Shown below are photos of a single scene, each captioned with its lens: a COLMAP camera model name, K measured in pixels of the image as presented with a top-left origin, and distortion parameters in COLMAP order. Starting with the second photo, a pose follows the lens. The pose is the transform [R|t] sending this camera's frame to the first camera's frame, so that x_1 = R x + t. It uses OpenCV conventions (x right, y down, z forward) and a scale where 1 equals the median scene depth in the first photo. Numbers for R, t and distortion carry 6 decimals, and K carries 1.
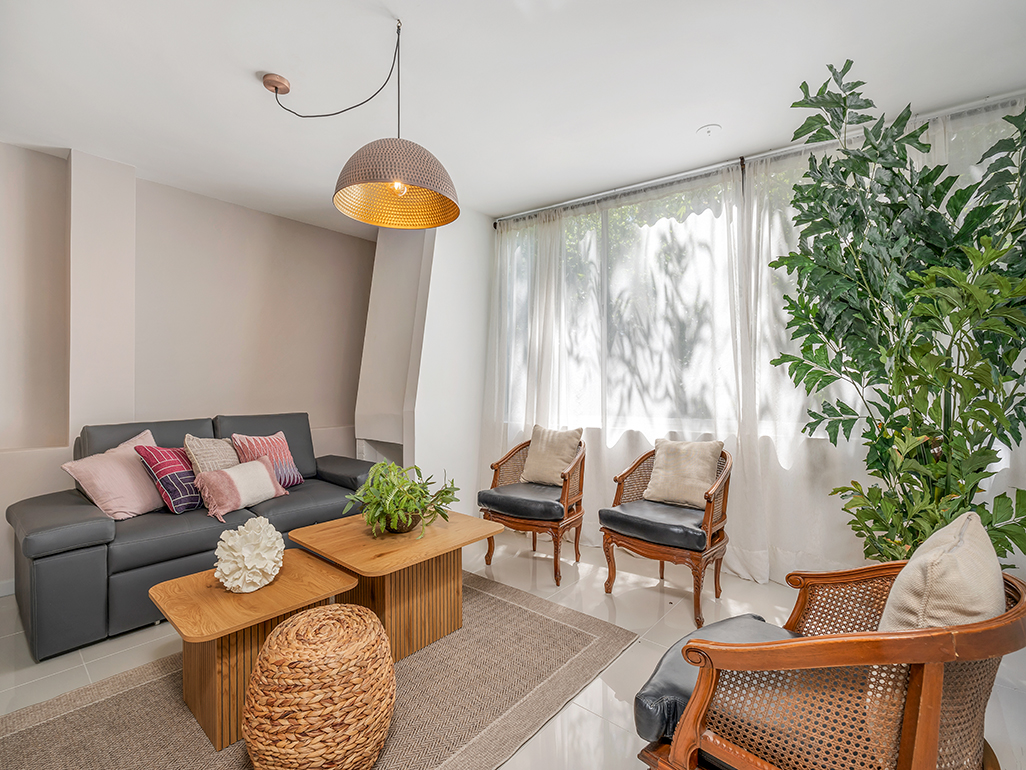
lens RADIAL K [[460.0, 0, 517.6], [0, 460.0, 380.8], [0, 0, 1]] dist [0.000096, -0.000172]
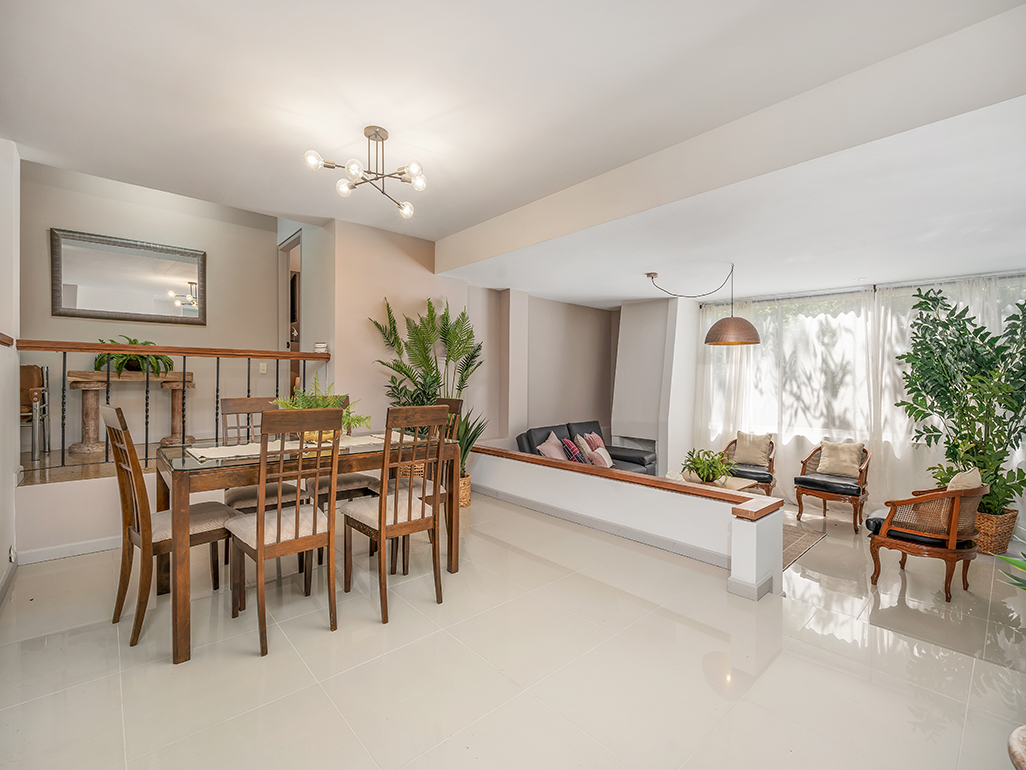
lens RADIAL K [[460.0, 0, 517.6], [0, 460.0, 380.8], [0, 0, 1]] dist [0.000096, -0.000172]
pose [[0.992964, 0.007740, -0.118165, -0.864803], [-0.005631, 0.999819, 0.018172, -0.175212], [0.118284, -0.017379, 0.992828, -1.207840]]
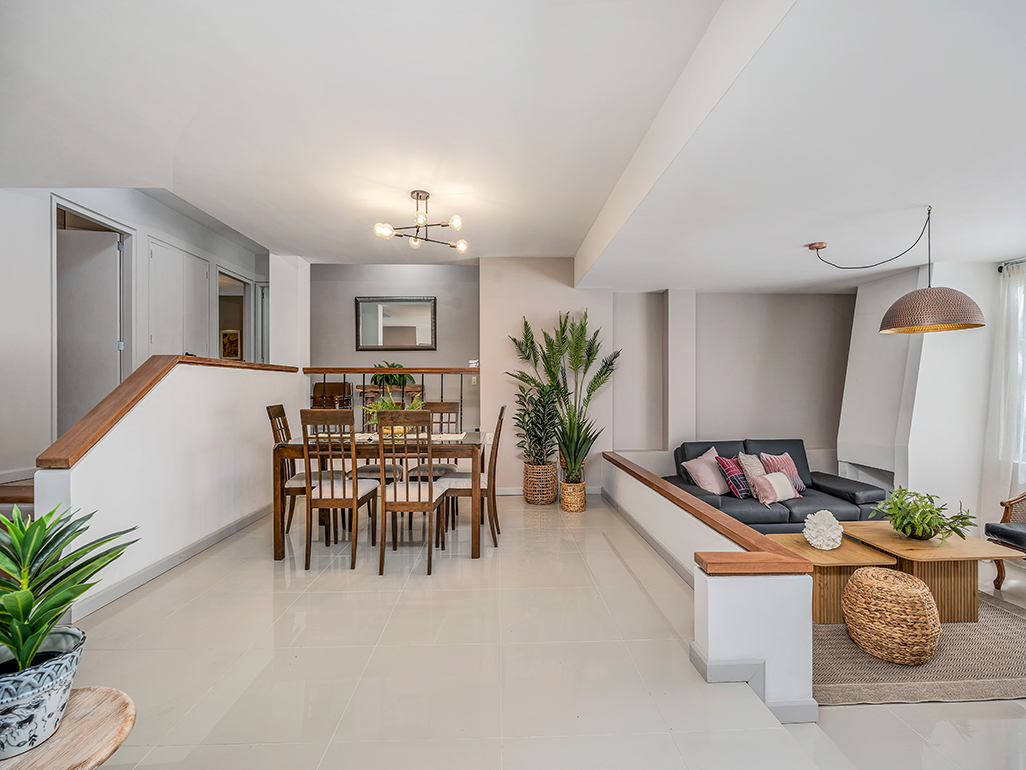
lens RADIAL K [[458.6, 0, 513.9], [0, 458.6, 389.8], [0, 0, 1]] dist [-0.000840, 0.000017]
pose [[0.679499, 0.000848, -0.733676, -0.061555], [0.013611, 0.999813, 0.013761, -0.168911], [0.733550, -0.019337, 0.679360, -0.864022]]
